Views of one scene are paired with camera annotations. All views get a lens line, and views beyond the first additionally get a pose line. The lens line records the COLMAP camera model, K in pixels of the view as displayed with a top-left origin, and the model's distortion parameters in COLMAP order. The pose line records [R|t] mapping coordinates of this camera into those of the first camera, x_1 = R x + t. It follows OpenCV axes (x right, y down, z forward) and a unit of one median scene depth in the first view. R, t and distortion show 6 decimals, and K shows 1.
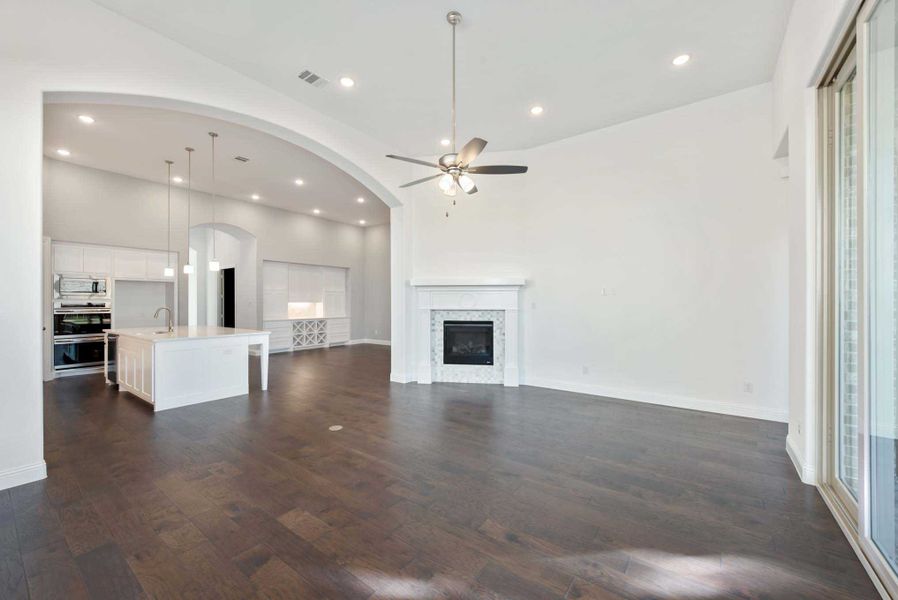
lens RADIAL K [[356.9, 0, 447.7], [0, 356.9, 299.6], [0, 0, 1]] dist [0.002125, -0.000129]
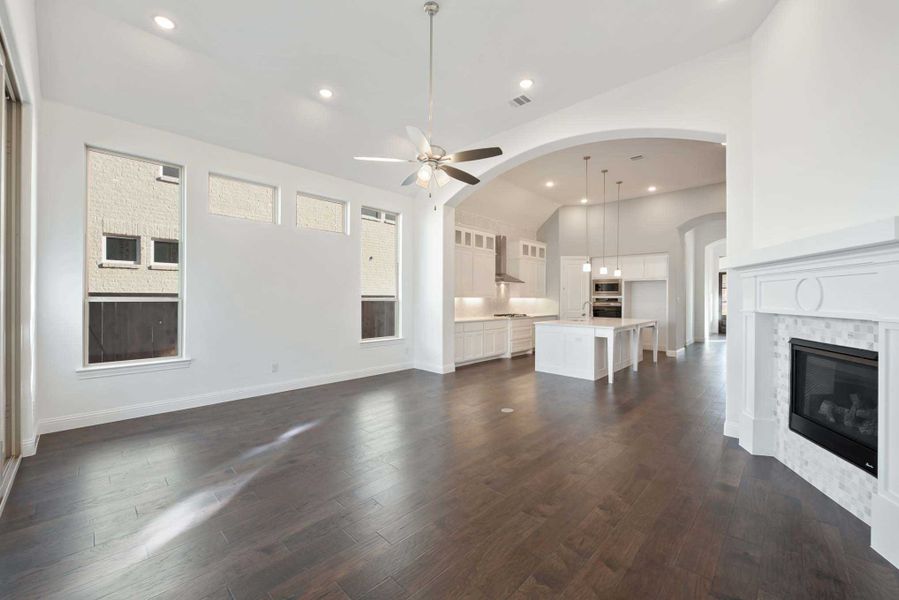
lens RADIAL K [[357.3, 0, 448.2], [0, 357.3, 299.6], [0, 0, 1]] dist [0.002125, -0.000129]
pose [[-0.139554, 0.004029, -0.990206, 0.324529], [0.000176, 0.999992, 0.004044, 0.004242], [0.990214, 0.000391, -0.139554, 0.385828]]
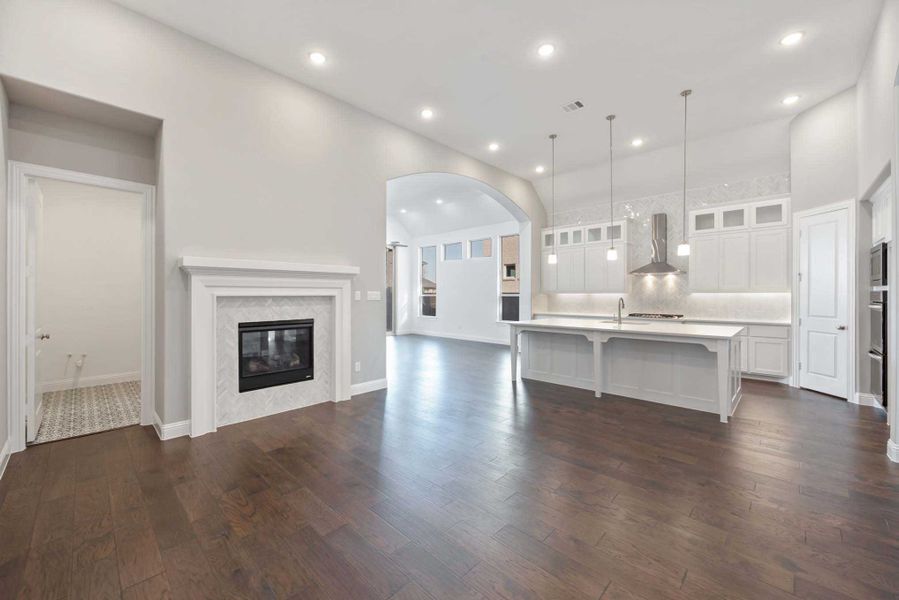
lens RADIAL K [[347.5, 0, 449.5], [0, 347.5, 300.0], [0, 0, 1]] dist [-0.011931, -0.000015]
pose [[-0.989011, -0.001706, 0.147829, -0.238853], [-0.000186, 0.999947, 0.010301, 0.009620], [-0.147839, 0.010161, -0.988959, 1.081730]]
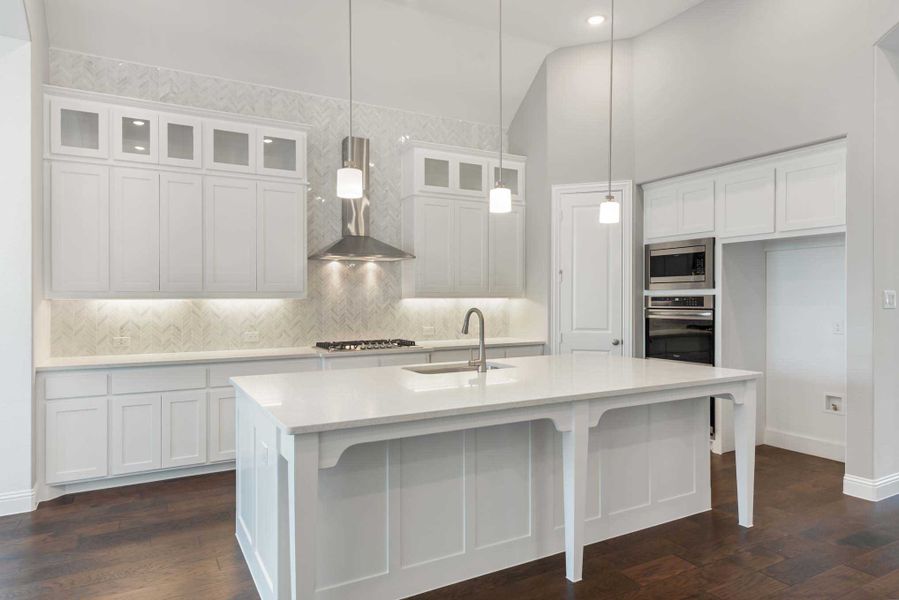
lens RADIAL K [[560.2, 0, 447.2], [0, 560.2, 301.1], [0, 0, 1]] dist [0.004879, 0.002757]
pose [[-0.434150, 0.004532, -0.900829, -0.100710], [0.008797, 0.999961, 0.000791, 0.006448], [0.900798, -0.007581, -0.434173, 0.689581]]
